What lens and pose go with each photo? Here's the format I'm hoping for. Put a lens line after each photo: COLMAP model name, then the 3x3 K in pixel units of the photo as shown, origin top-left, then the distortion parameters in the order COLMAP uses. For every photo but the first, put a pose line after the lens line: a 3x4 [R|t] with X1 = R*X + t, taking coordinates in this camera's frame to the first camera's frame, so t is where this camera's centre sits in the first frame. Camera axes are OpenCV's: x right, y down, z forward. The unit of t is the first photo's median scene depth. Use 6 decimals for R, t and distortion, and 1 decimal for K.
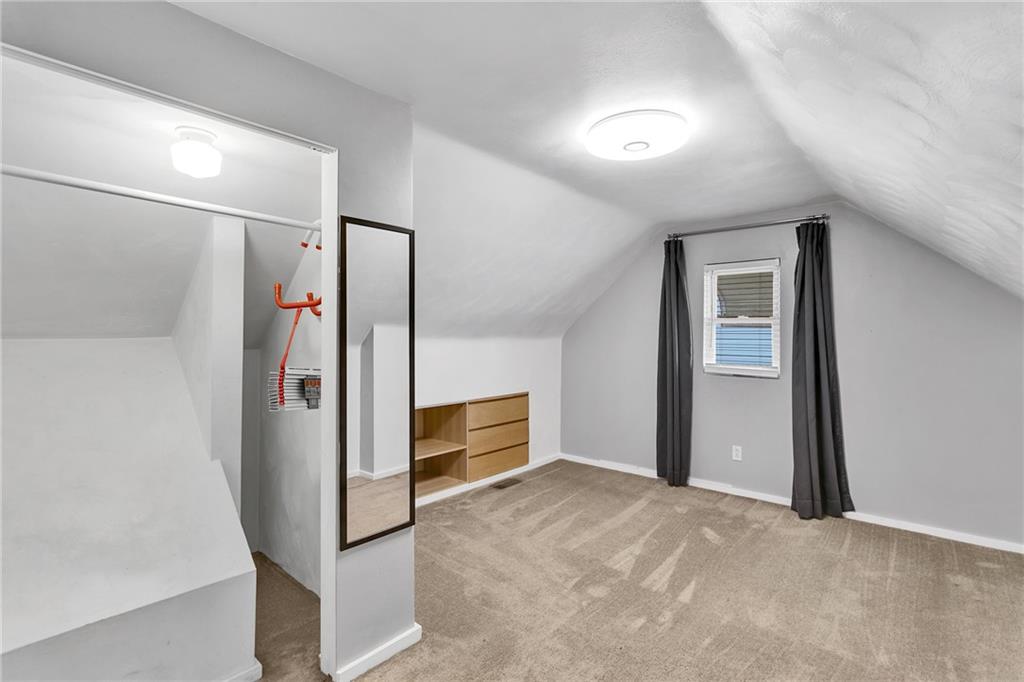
lens RADIAL K [[480.5, 0, 513.6], [0, 480.5, 338.5], [0, 0, 1]] dist [-0.000338, 0.000965]
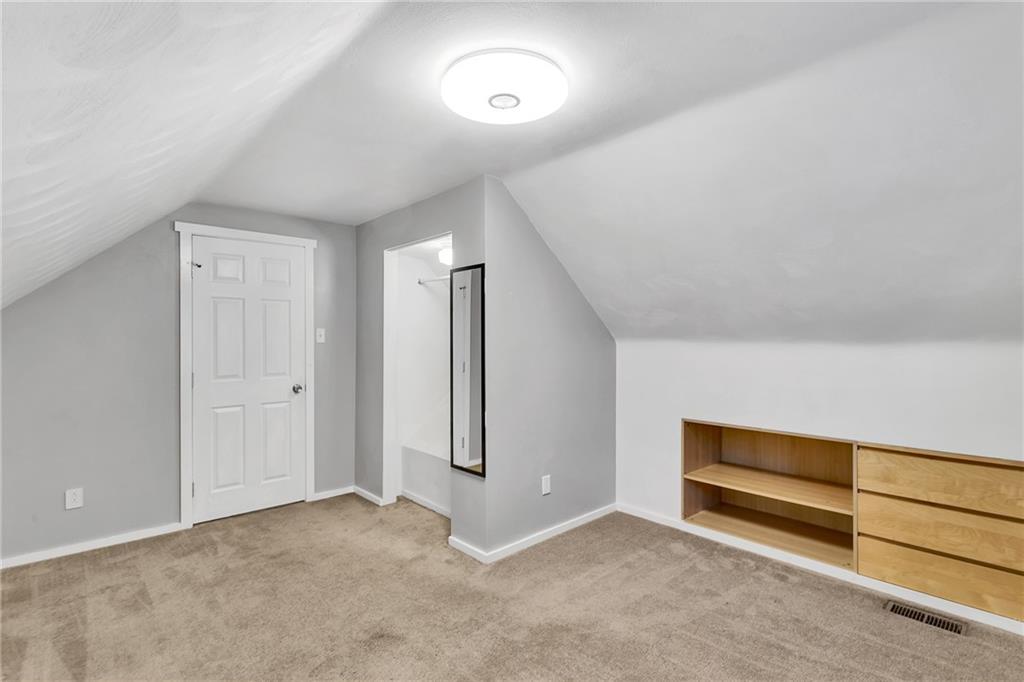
lens RADIAL K [[480.5, 0, 513.6], [0, 480.5, 338.5], [0, 0, 1]] dist [-0.000338, 0.000965]
pose [[-0.096965, -0.004474, -0.995278, 0.593661], [-0.006635, 0.999971, -0.003848, -0.002329], [0.995266, 0.006231, -0.096992, 0.626509]]
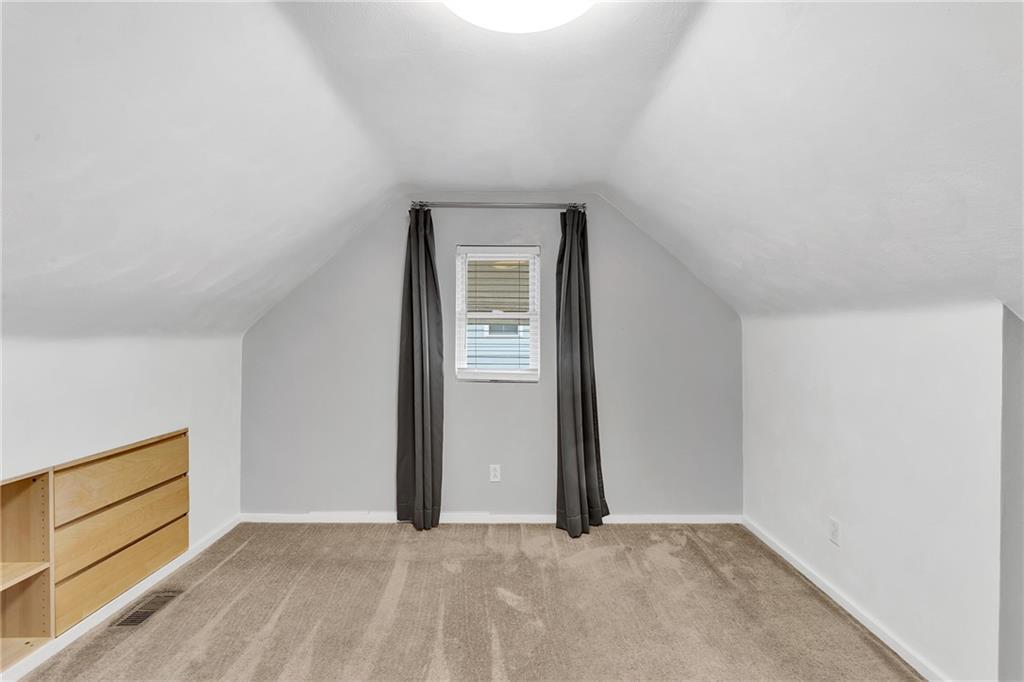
lens RADIAL K [[480.5, 0, 513.6], [0, 480.5, 338.5], [0, 0, 1]] dist [-0.000338, 0.000965]
pose [[0.759691, -0.005726, 0.650259, -0.057272], [0.005034, 0.999983, 0.002925, 0.000312], [-0.650265, 0.001051, 0.759707, 0.338527]]
